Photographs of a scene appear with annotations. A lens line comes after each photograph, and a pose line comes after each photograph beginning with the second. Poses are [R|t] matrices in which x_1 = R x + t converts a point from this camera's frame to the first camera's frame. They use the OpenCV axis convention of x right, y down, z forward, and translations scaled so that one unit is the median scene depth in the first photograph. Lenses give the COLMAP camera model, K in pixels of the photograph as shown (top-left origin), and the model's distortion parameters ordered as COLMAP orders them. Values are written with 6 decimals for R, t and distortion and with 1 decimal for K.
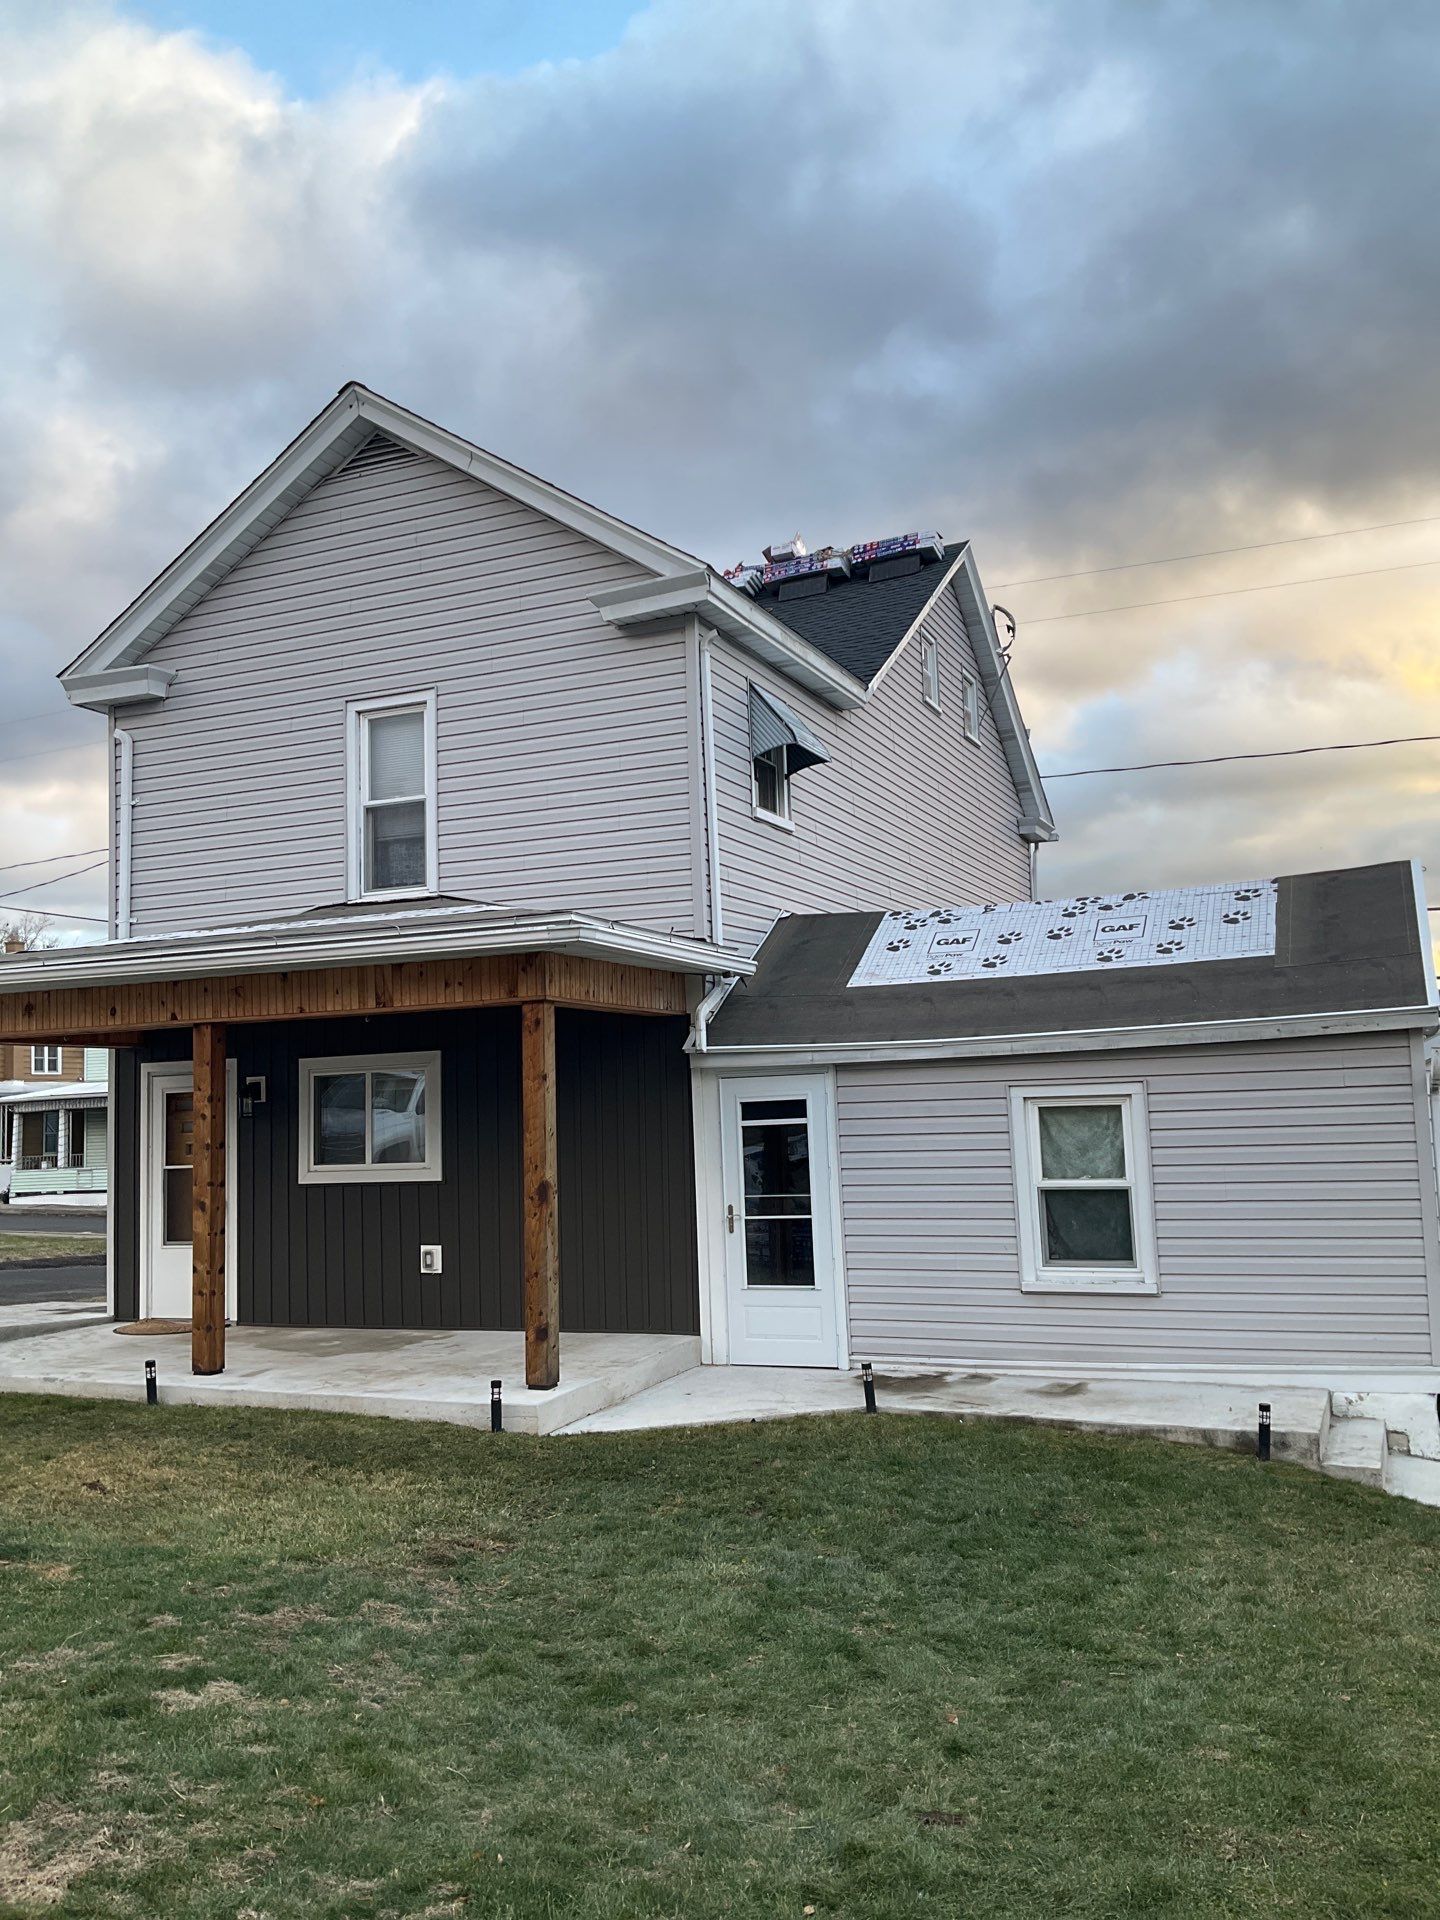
lens RADIAL K [[1568.8, 0, 719.8], [0, 1568.8, 968.6], [0, 0, 1]] dist [0.124677, -0.236184]
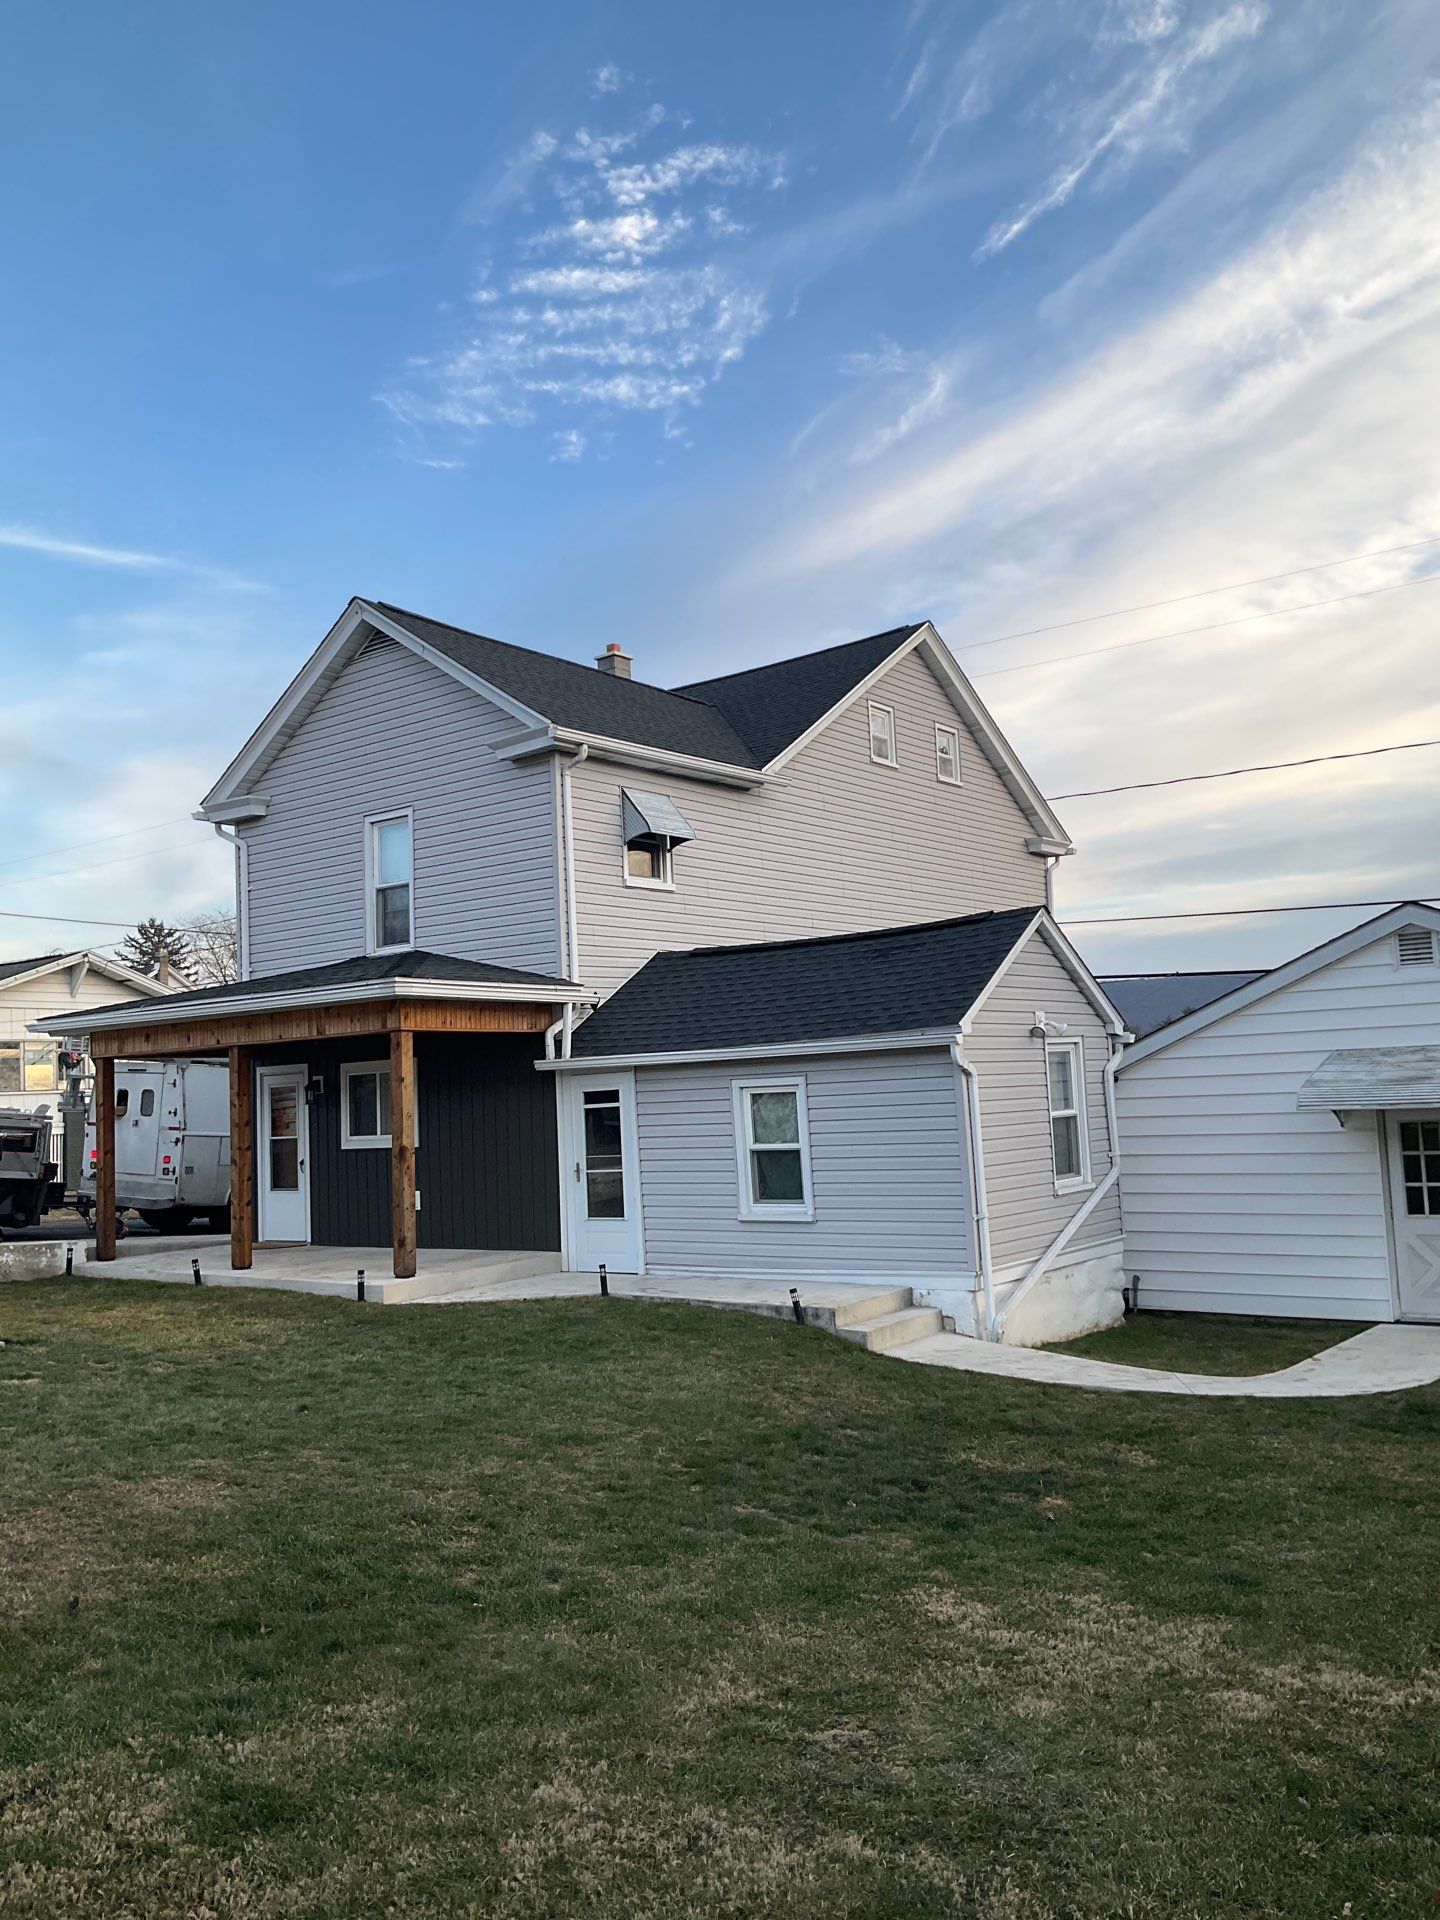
lens RADIAL K [[1568.8, 0, 719.8], [0, 1568.8, 968.6], [0, 0, 1]] dist [0.124677, -0.236184]
pose [[0.968165, -0.029489, -0.248570, 0.517132], [0.033834, 0.999340, 0.013228, -0.044855], [0.248016, -0.021217, 0.968524, -0.380592]]
